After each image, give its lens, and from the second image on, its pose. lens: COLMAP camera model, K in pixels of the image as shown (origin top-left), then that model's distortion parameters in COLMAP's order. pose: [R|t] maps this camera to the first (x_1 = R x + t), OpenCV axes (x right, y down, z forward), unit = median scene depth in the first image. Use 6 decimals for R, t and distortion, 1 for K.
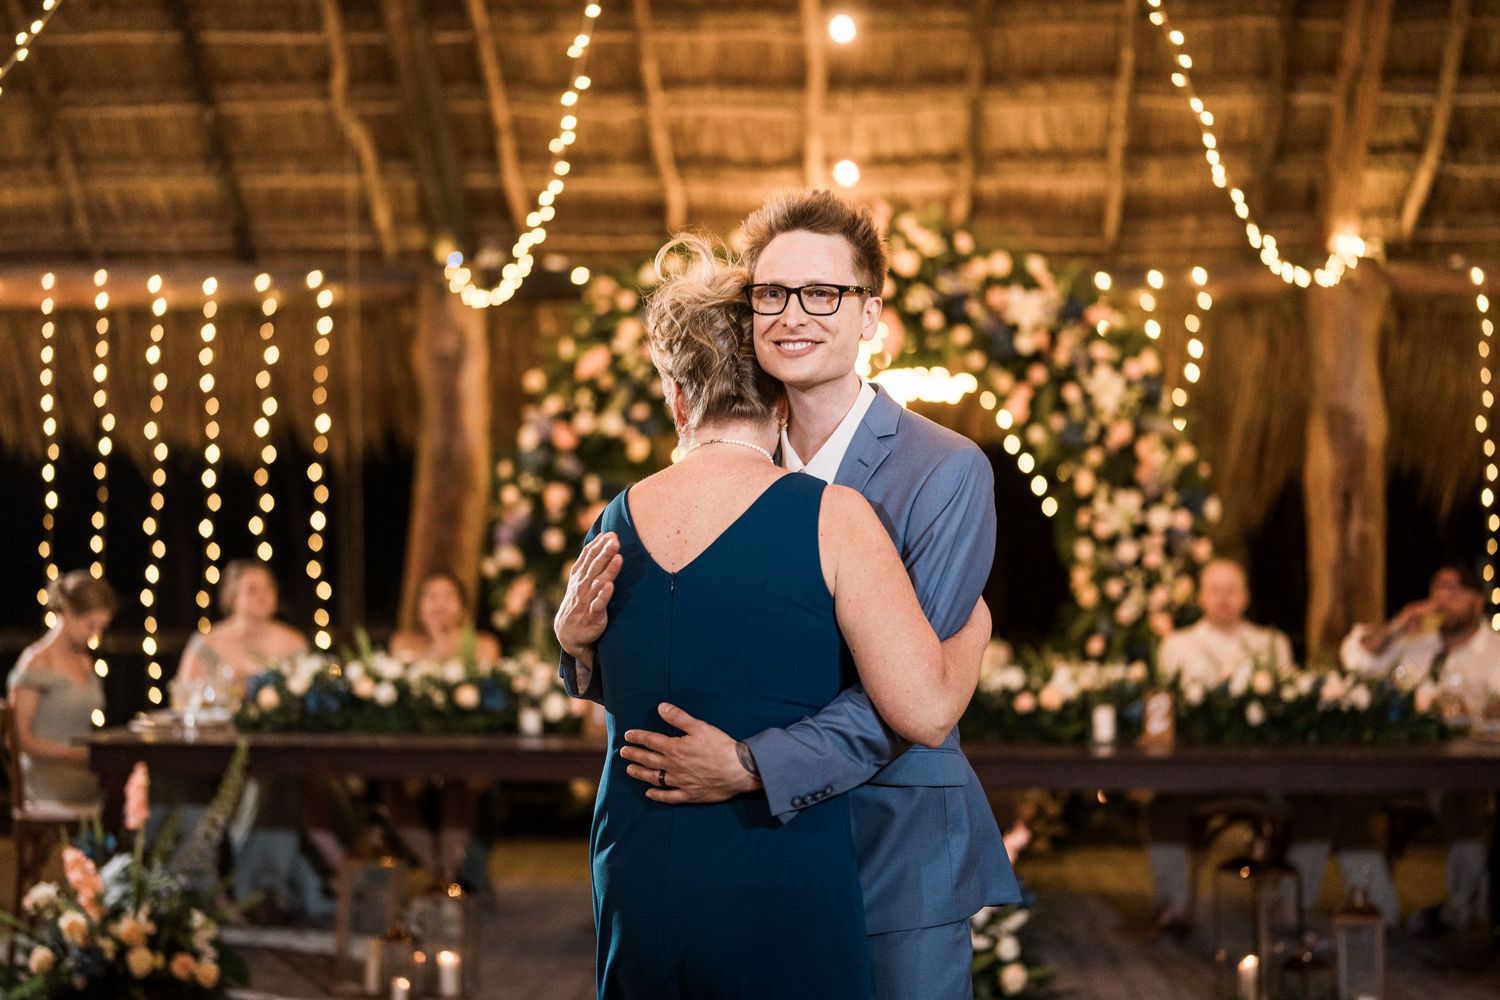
lens RADIAL K [[2174.7, 0, 732.2], [0, 2174.7, 496.6], [0, 0, 1]] dist [0.003467, -0.015124]
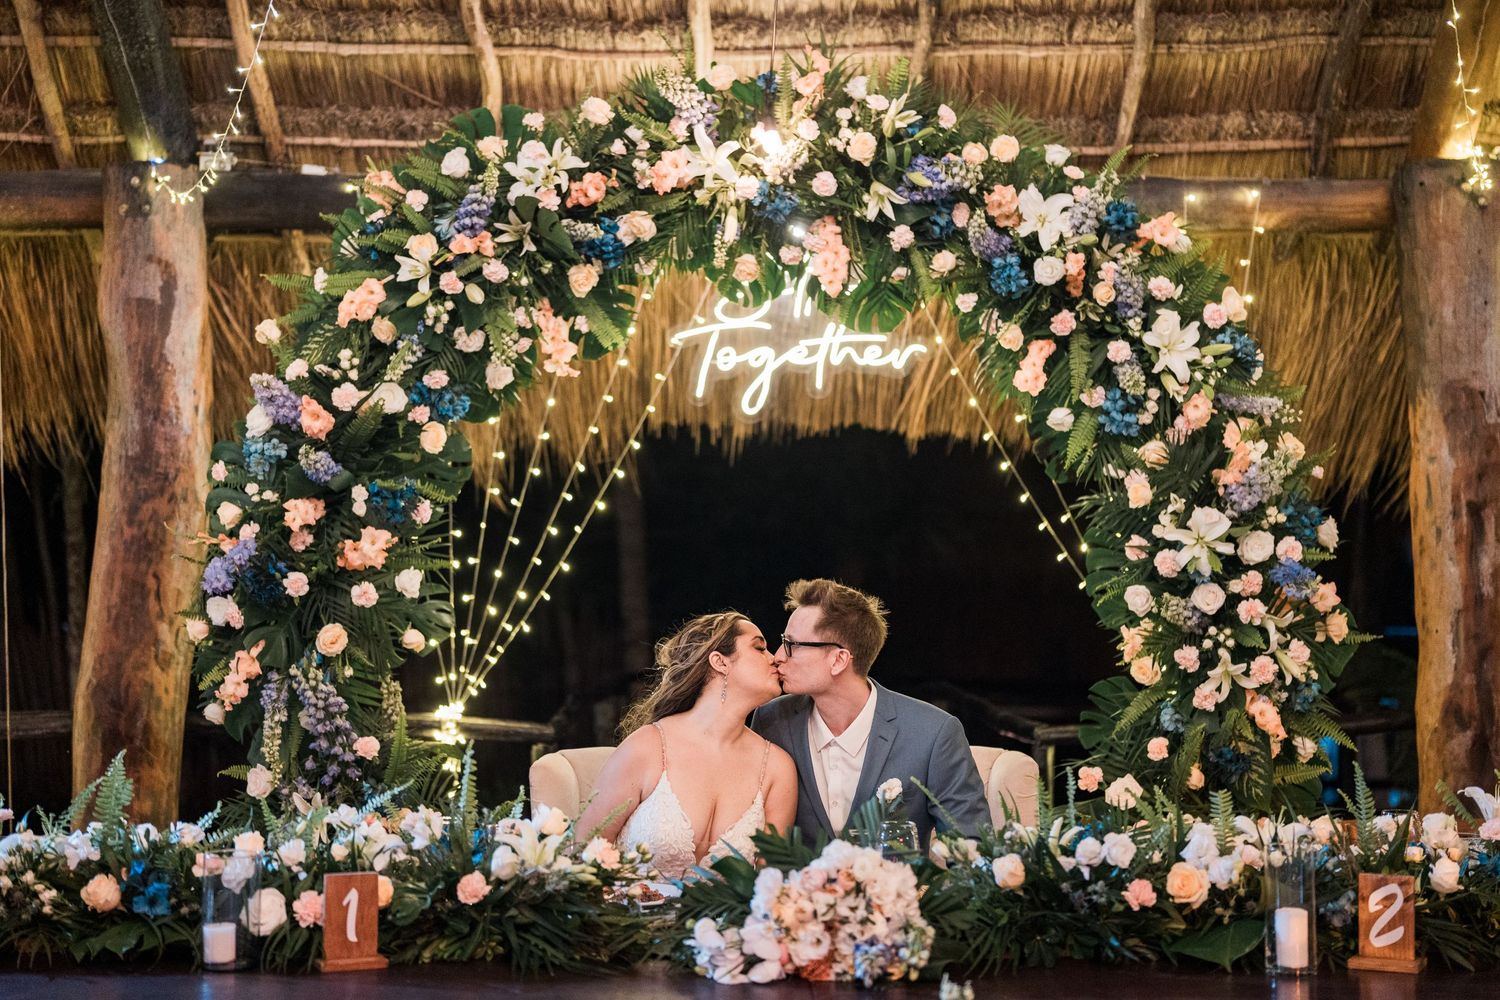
lens RADIAL K [[2120.3, 0, 750.0], [0, 2120.3, 500.0], [0, 0, 1]] dist [-0.013614, 0.067539]
pose [[0.995335, -0.001034, 0.096472, -0.011346], [0.001467, 0.999989, -0.004416, -0.001449], [-0.096466, 0.004537, 0.995326, 0.394149]]
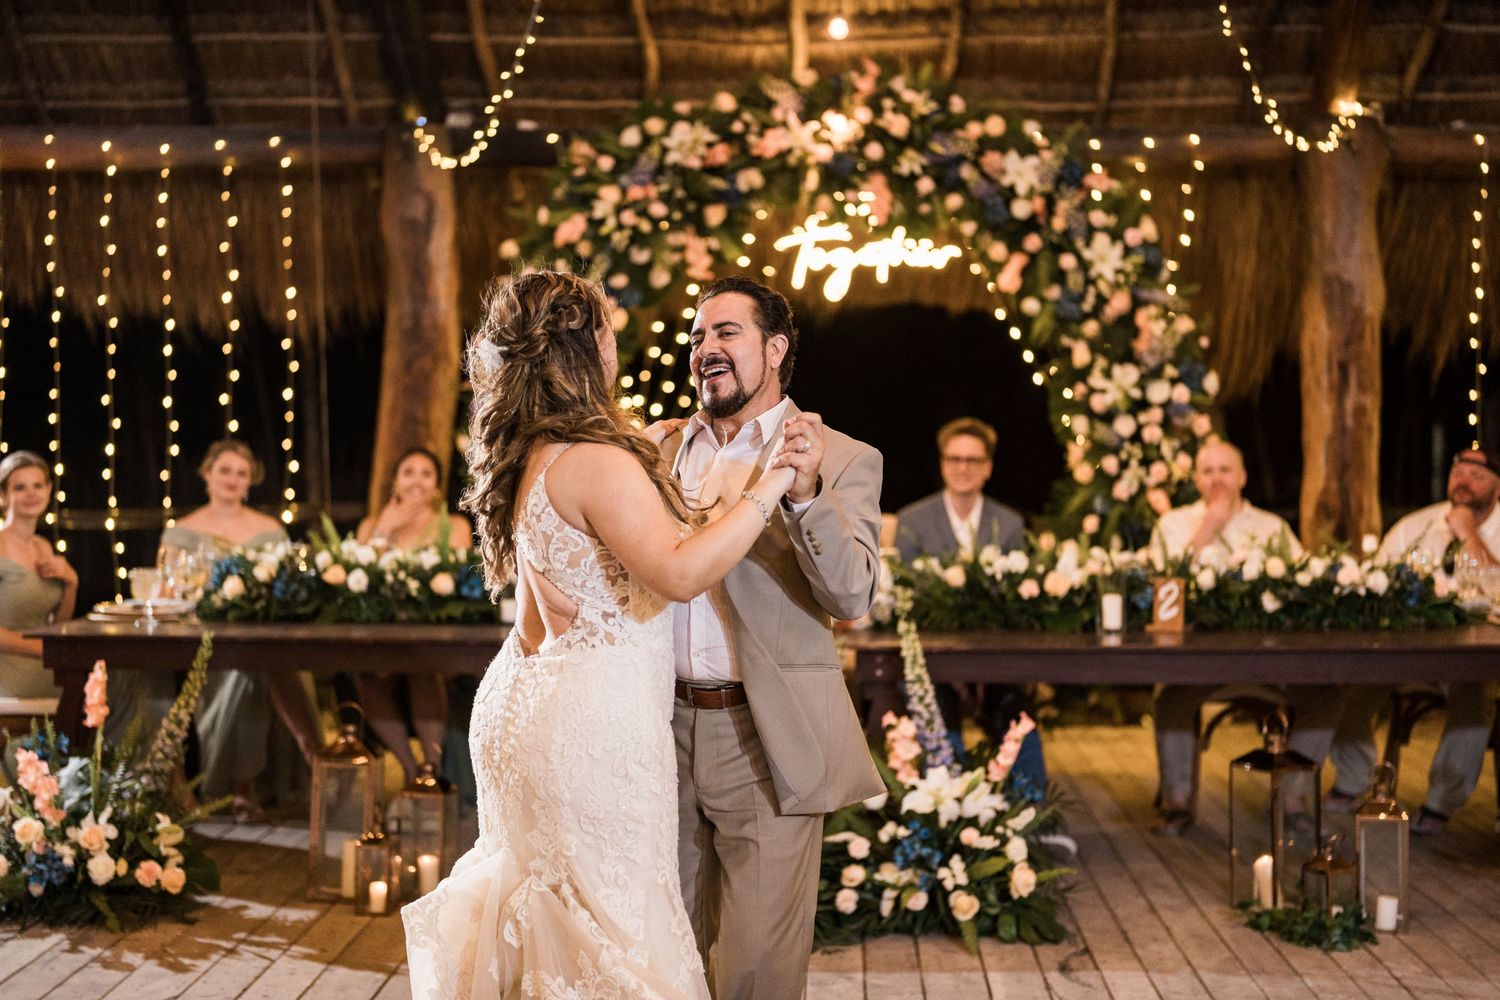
lens RADIAL K [[2120.3, 0, 750.0], [0, 2120.3, 500.0], [0, 0, 1]] dist [-0.013614, 0.067539]
pose [[0.999549, -0.003124, 0.029852, -0.012984], [0.001078, 0.997664, 0.068303, -0.006754], [-0.029996, -0.068240, 0.997218, 0.062651]]
